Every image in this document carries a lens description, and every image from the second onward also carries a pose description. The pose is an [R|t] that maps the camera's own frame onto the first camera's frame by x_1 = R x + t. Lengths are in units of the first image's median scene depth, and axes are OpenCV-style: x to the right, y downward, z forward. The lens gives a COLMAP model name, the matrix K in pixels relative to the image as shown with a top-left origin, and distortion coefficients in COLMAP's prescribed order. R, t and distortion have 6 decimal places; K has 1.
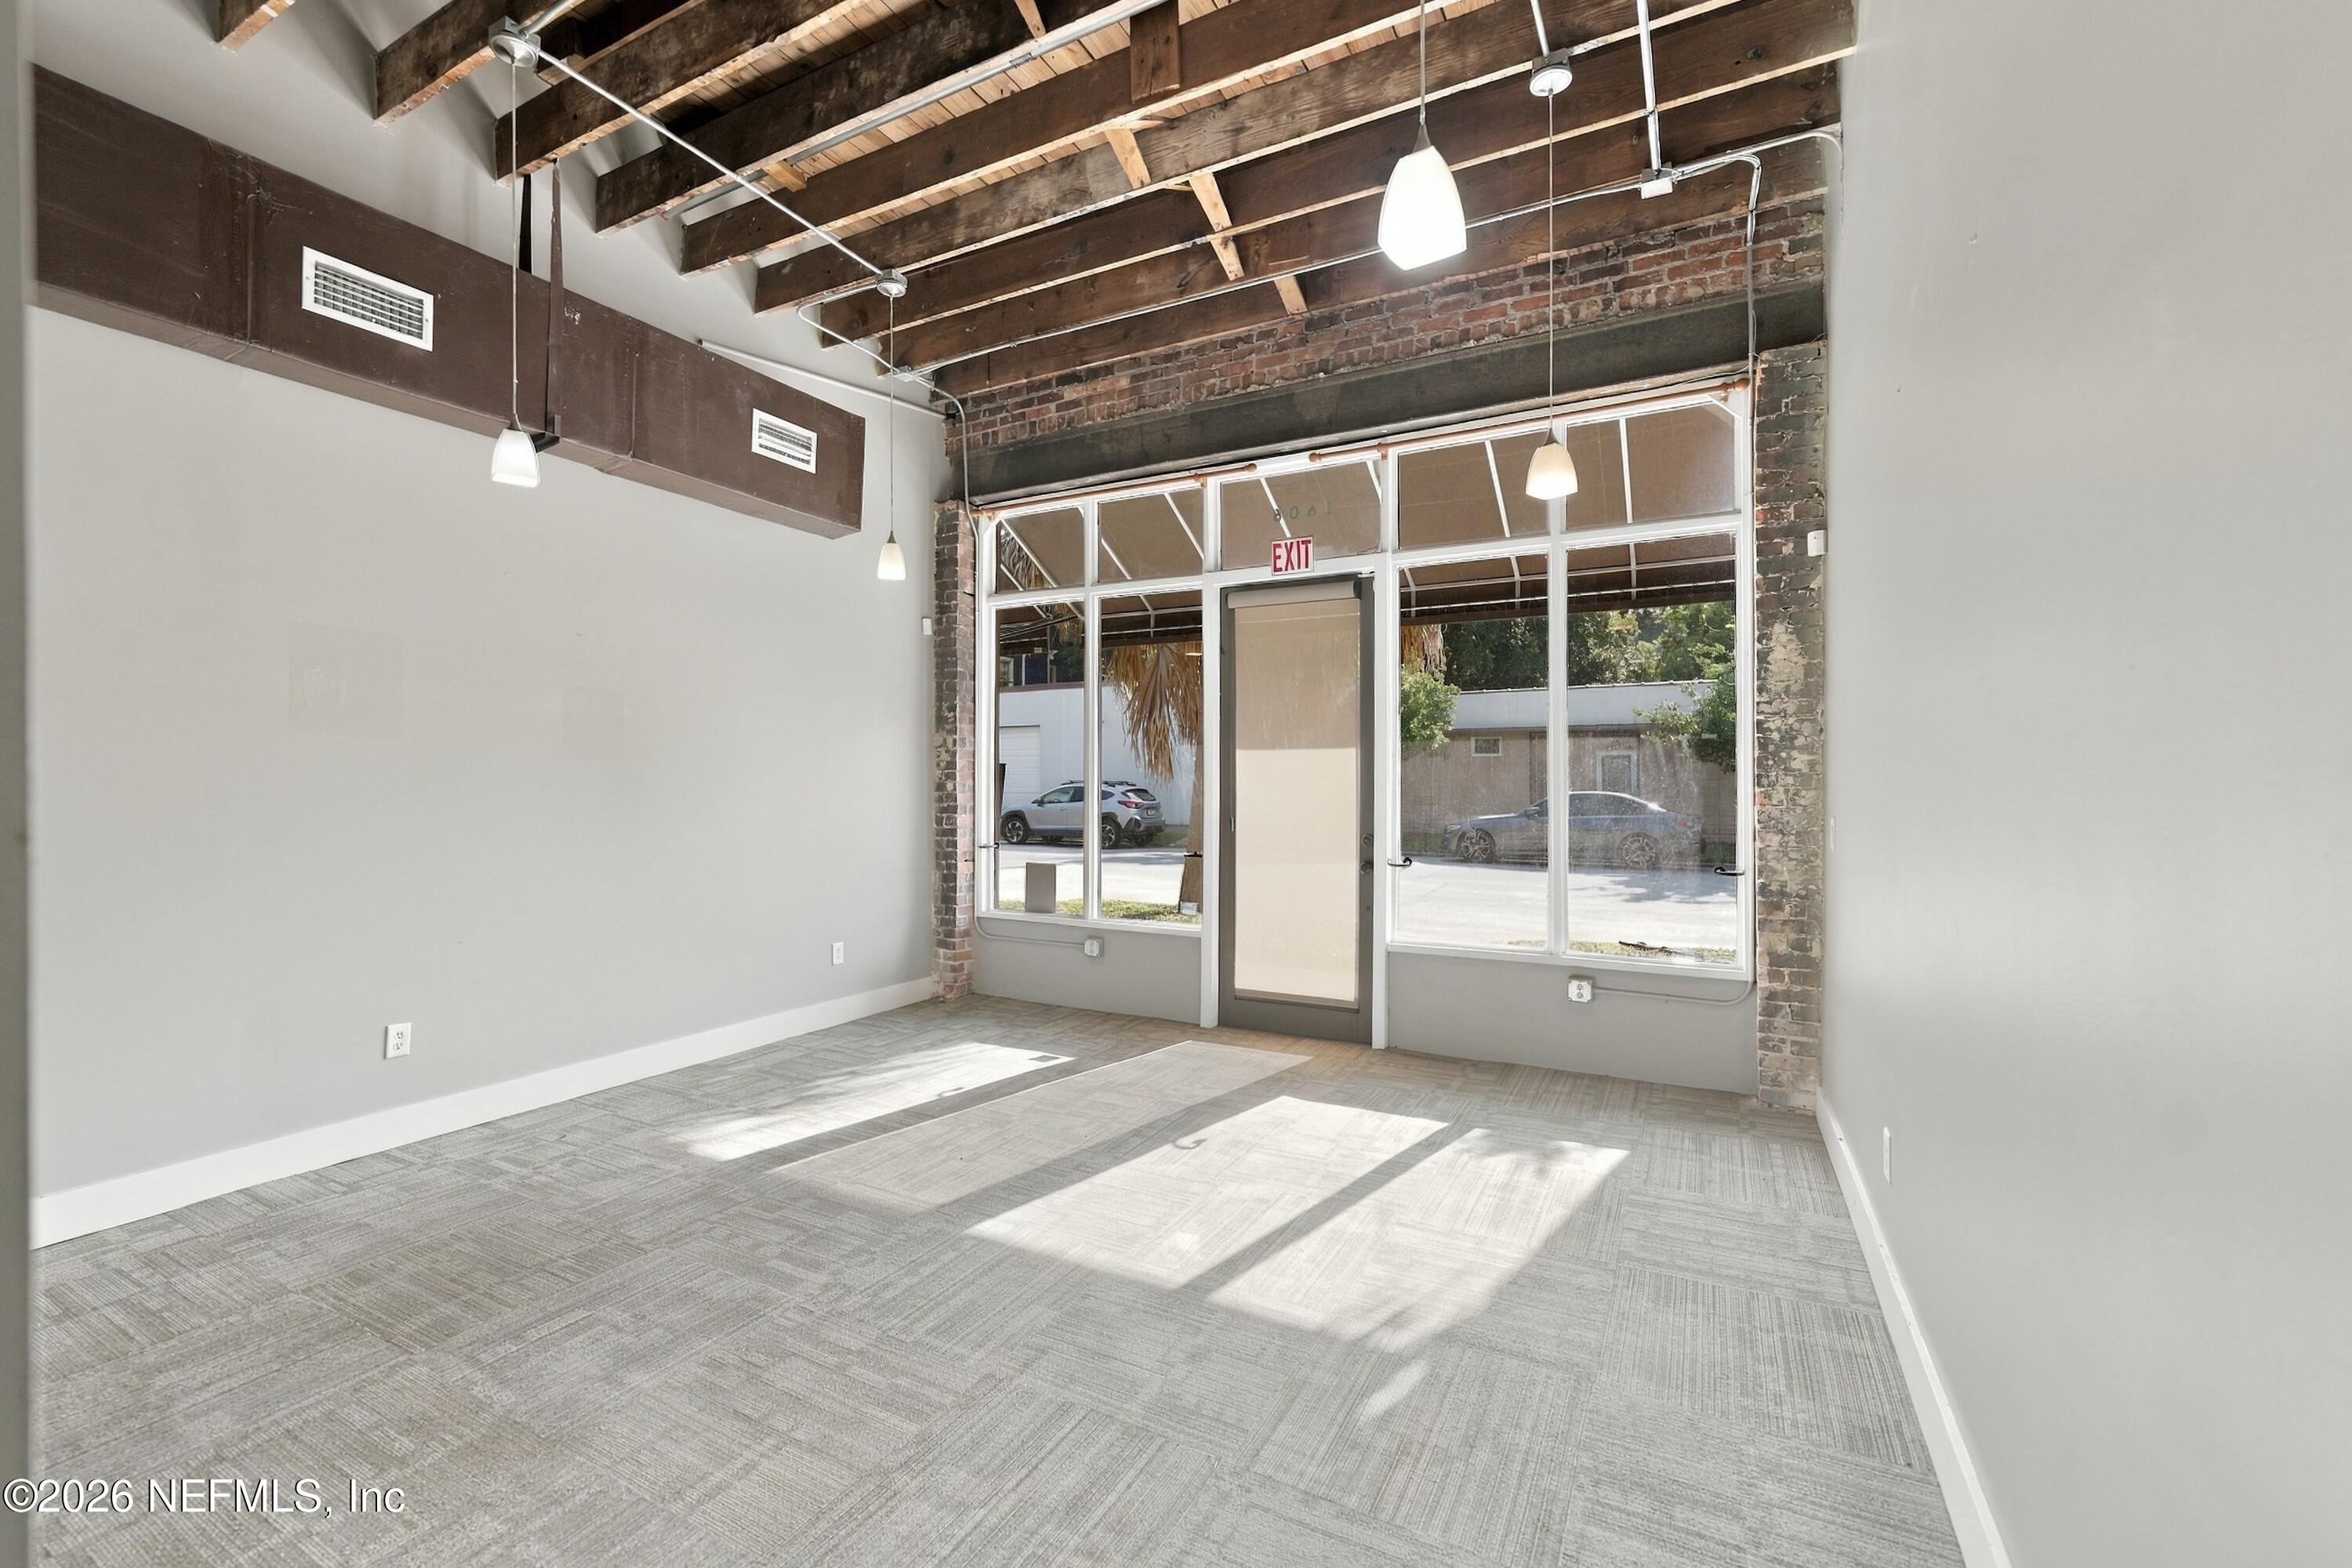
lens RADIAL K [[981.5, 0, 1226.6], [0, 981.5, 752.3], [0, 0, 1]] dist [0.002329, 0.000241]
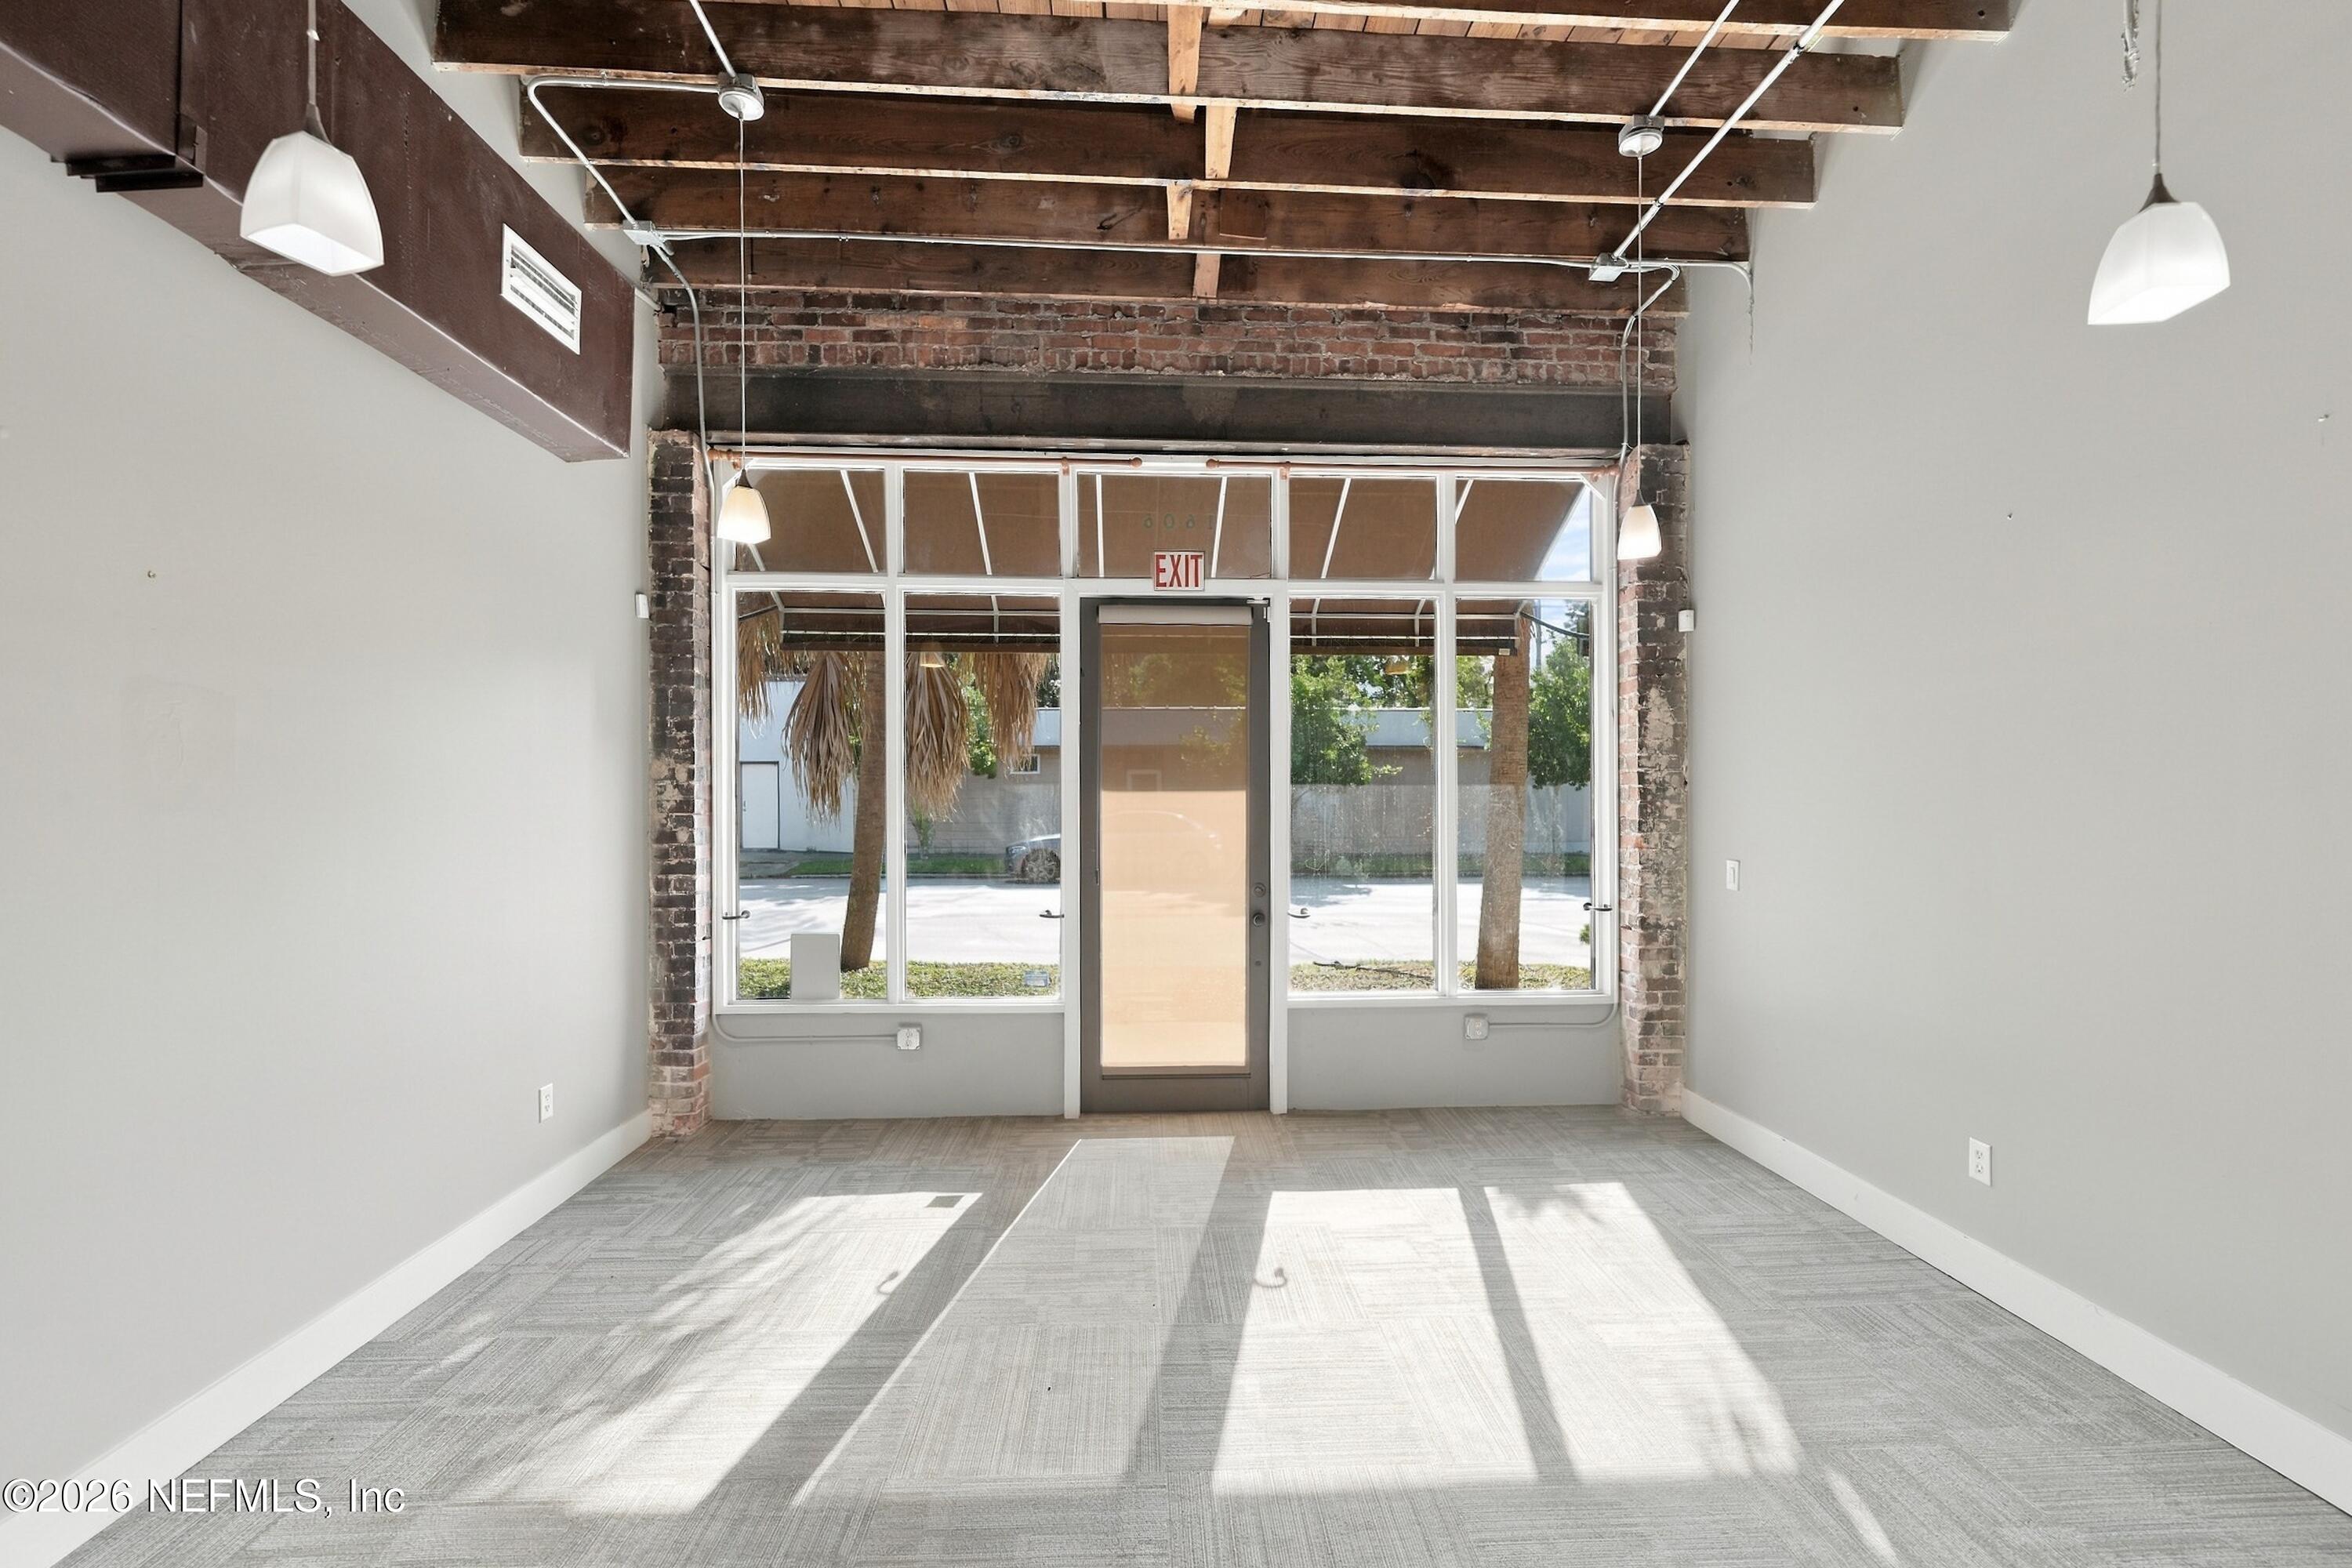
lens RADIAL K [[972.4, 0, 1184.5], [0, 972.4, 776.5], [0, 0, 1]] dist [-0.000776, 0.000540]
pose [[0.860003, 0.009098, 0.510208, -0.416206], [-0.017041, 0.999795, 0.010897, -0.027646], [-0.510004, -0.018066, 0.859982, 0.269856]]
